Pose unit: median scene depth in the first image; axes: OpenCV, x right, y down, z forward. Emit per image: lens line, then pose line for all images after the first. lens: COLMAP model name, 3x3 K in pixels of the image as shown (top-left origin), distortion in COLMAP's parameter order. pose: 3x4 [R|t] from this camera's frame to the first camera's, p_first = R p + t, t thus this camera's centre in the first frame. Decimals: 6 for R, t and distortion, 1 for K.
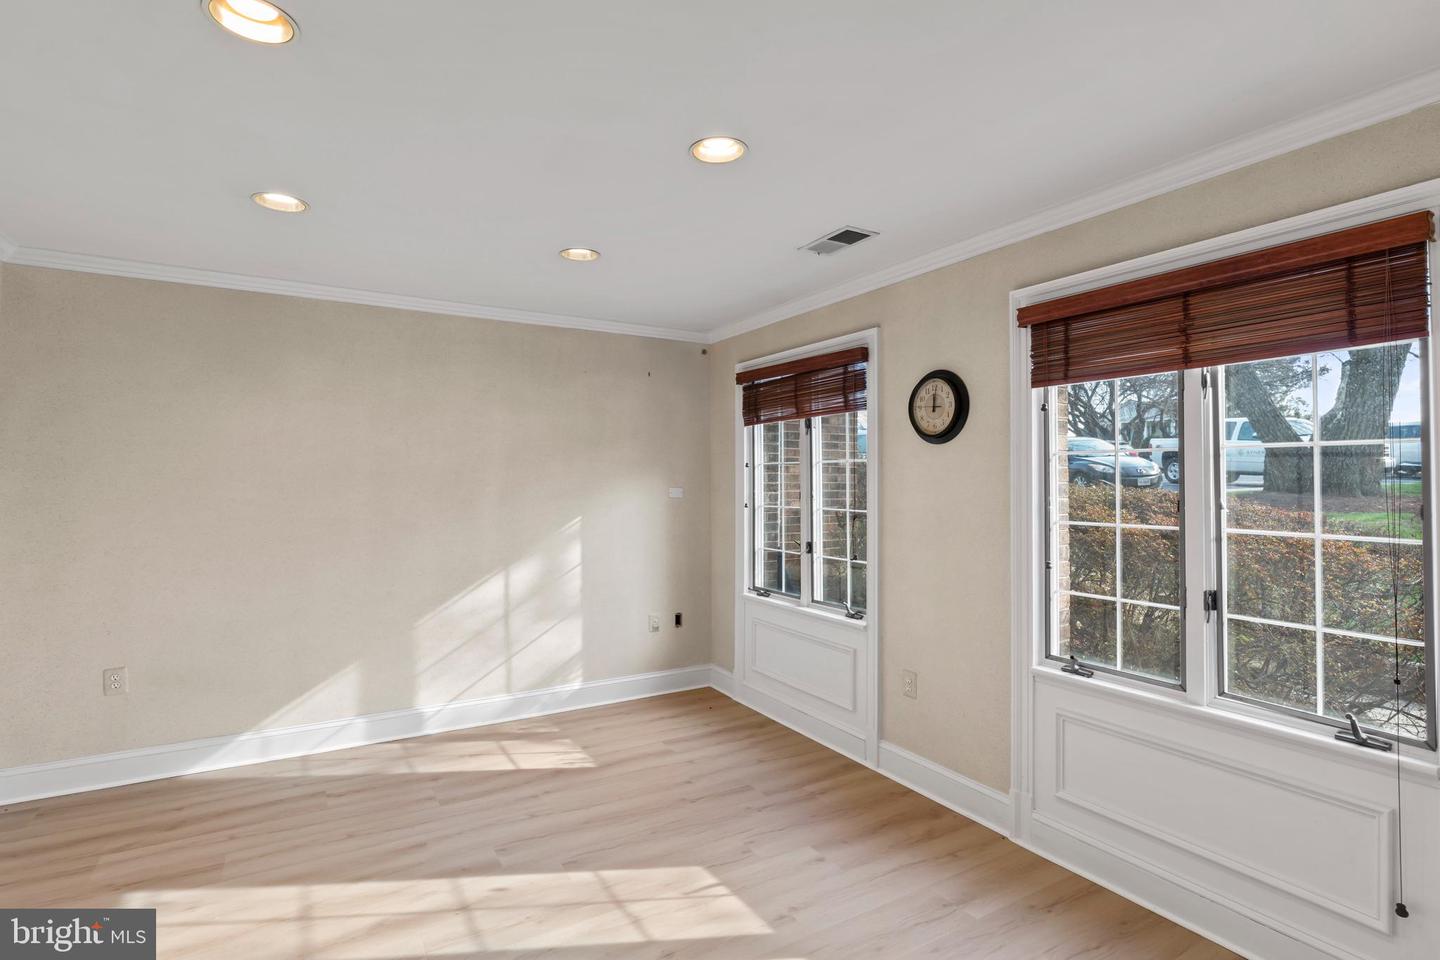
lens RADIAL K [[692.8, 0, 712.6], [0, 692.8, 463.3], [0, 0, 1]] dist [-0.009343, 0.003350]
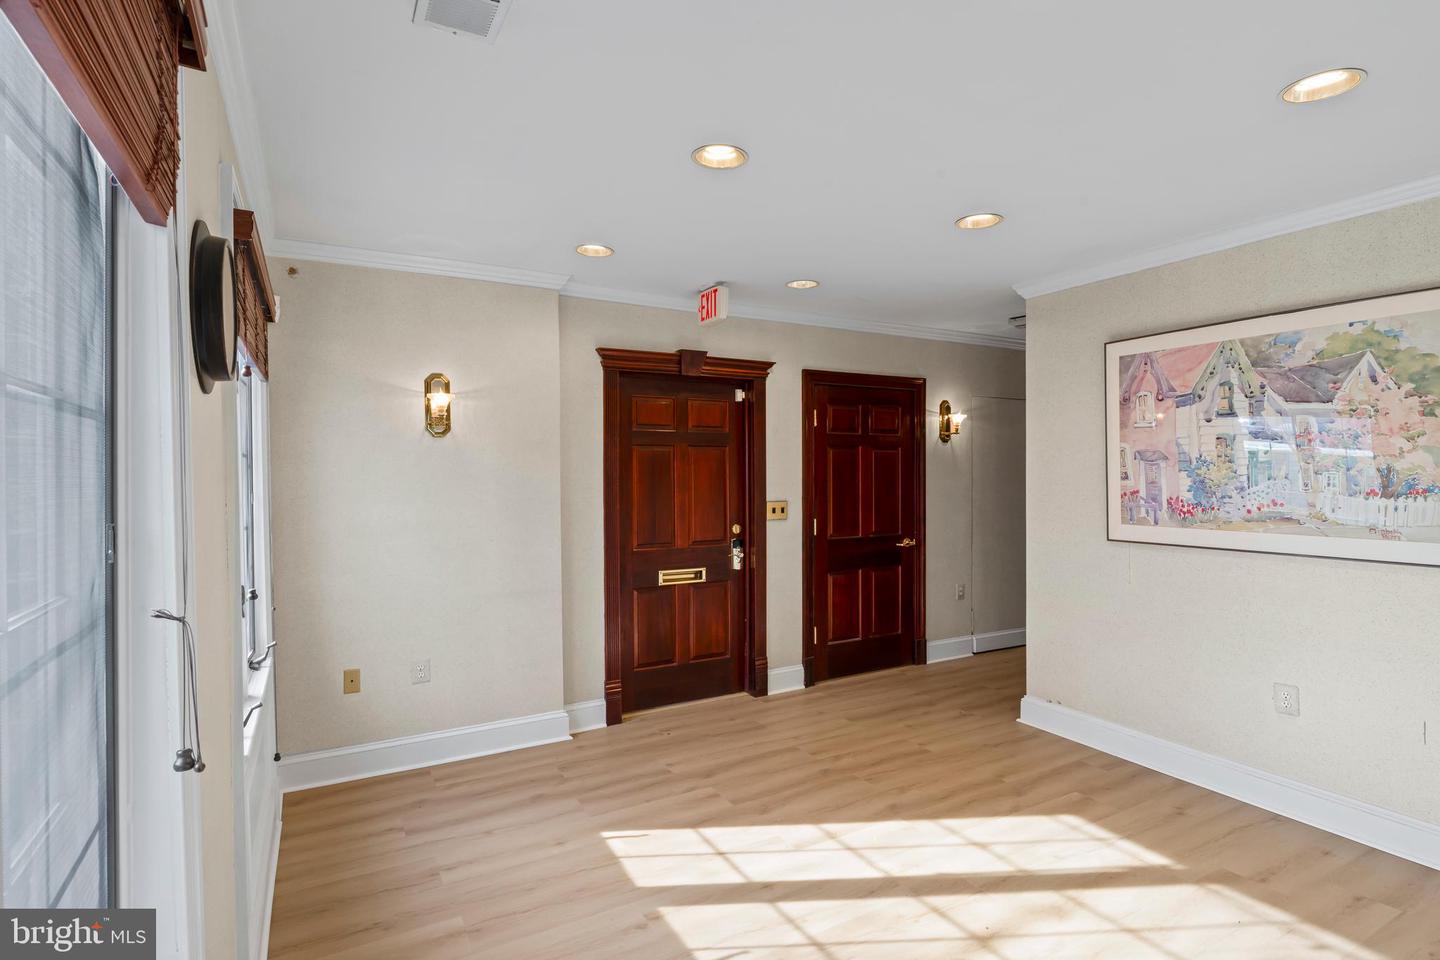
lens RADIAL K [[720.8, 0, 714.6], [0, 720.8, 486.2], [0, 0, 1]] dist [-0.010916, 0.001990]
pose [[-0.999586, 0.002440, 0.028657, -0.008894], [0.002244, 0.999974, -0.006880, 0.034997], [-0.028673, -0.006813, -0.999566, 1.427247]]
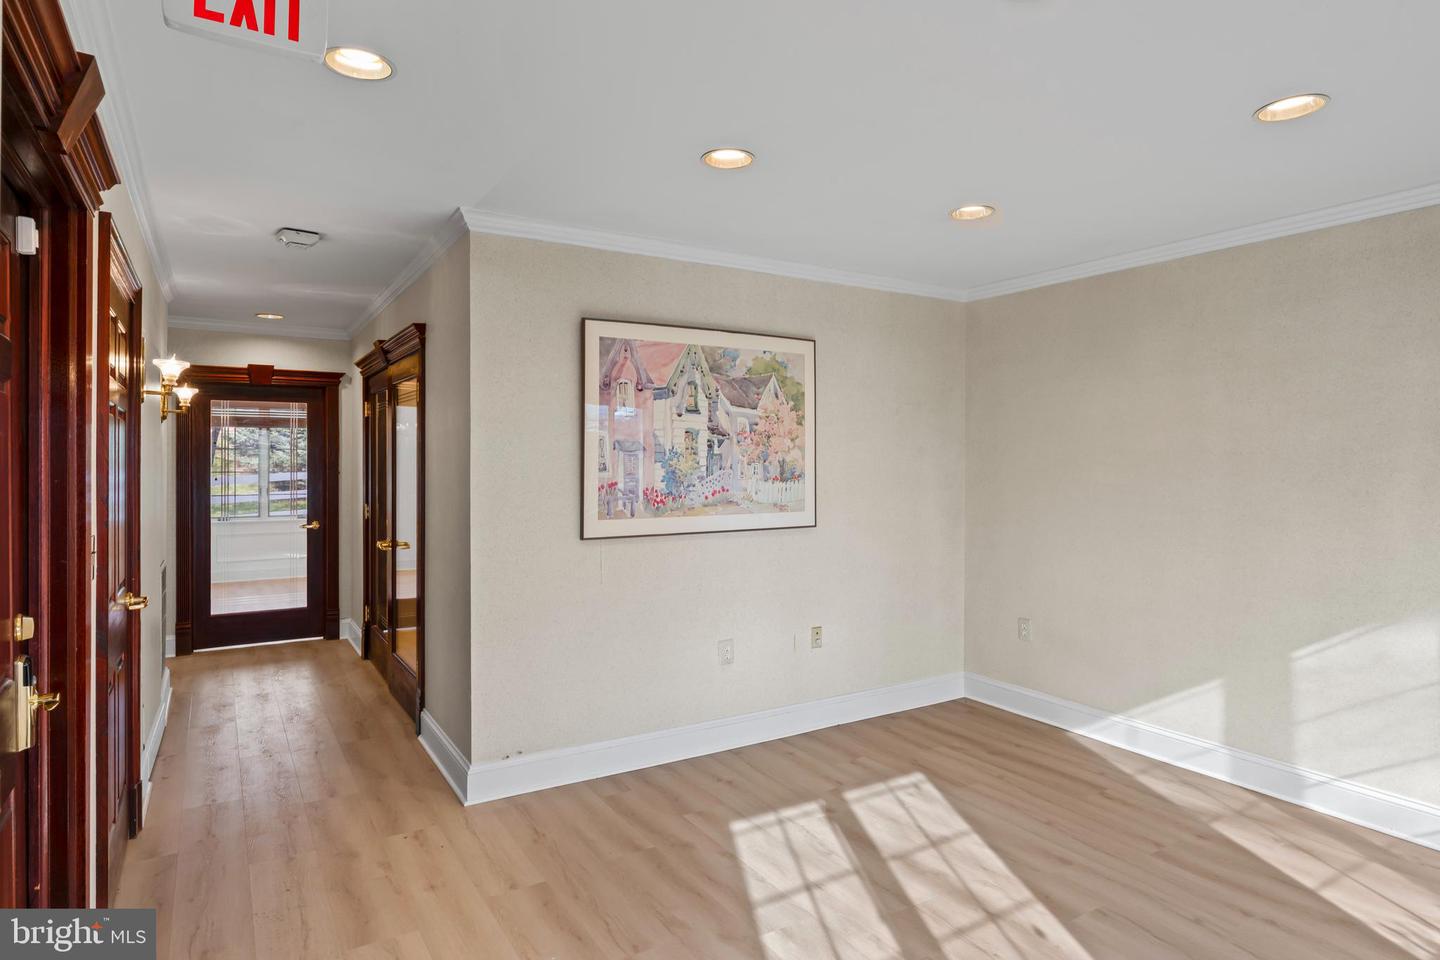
lens RADIAL K [[811.8, 0, 722.0], [0, 811.8, 461.0], [0, 0, 1]] dist [0.000680, 0.000424]
pose [[0.015865, -0.003043, -0.999870, 0.544335], [0.026235, 0.999652, -0.002626, 0.011917], [0.999530, -0.026190, 0.015940, 0.457306]]
